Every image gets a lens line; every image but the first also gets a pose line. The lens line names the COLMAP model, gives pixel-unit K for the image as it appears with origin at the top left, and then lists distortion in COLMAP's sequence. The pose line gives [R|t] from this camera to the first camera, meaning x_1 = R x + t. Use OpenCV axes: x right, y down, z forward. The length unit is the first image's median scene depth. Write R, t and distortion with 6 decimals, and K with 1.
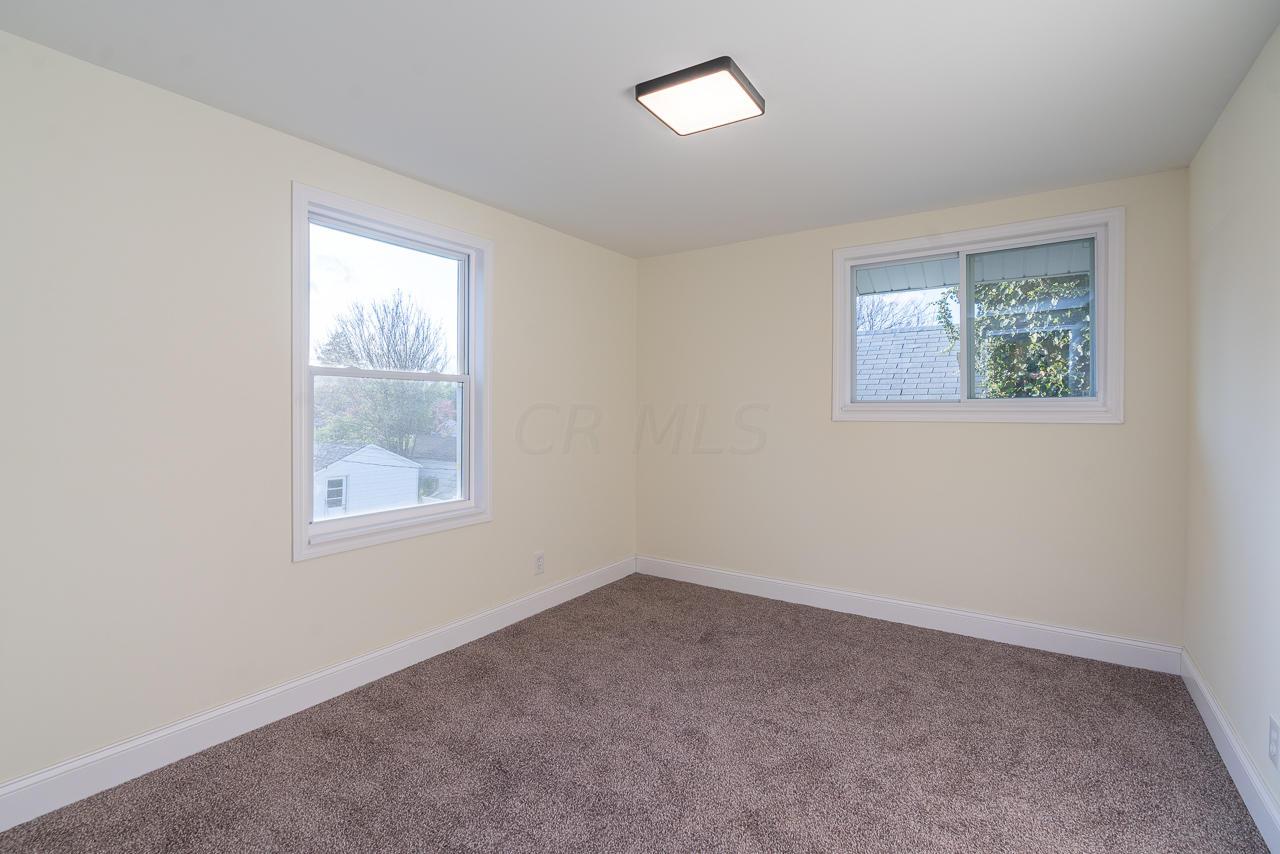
lens RADIAL K [[593.9, 0, 665.4], [0, 593.9, 405.5], [0, 0, 1]] dist [-0.010448, 0.004051]
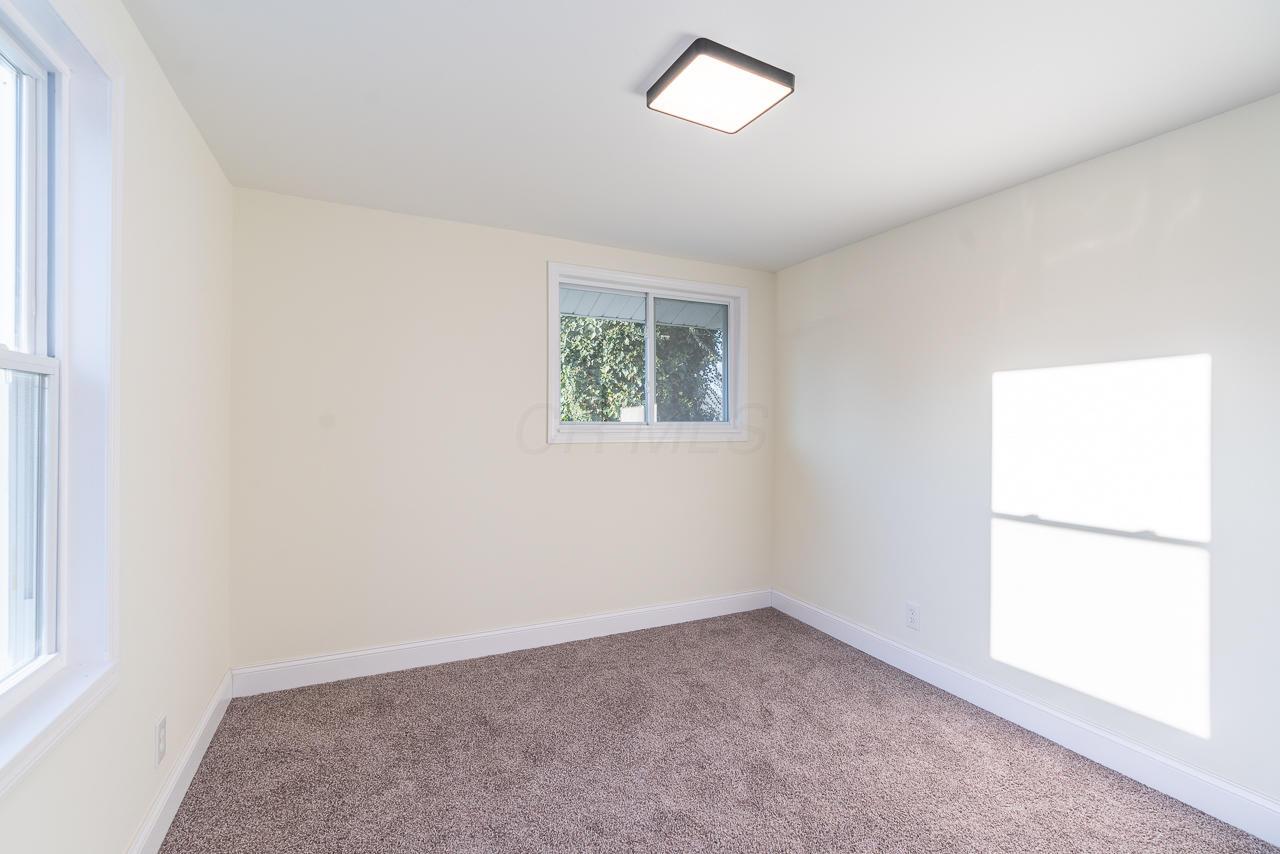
lens RADIAL K [[614.7, 0, 635.3], [0, 614.7, 417.6], [0, 0, 1]] dist [-0.002420, 0.001193]
pose [[0.471595, 0.010808, 0.881749, -0.597496], [-0.010761, 0.999921, -0.006501, -0.011863], [-0.881750, -0.006423, 0.471674, 0.491175]]
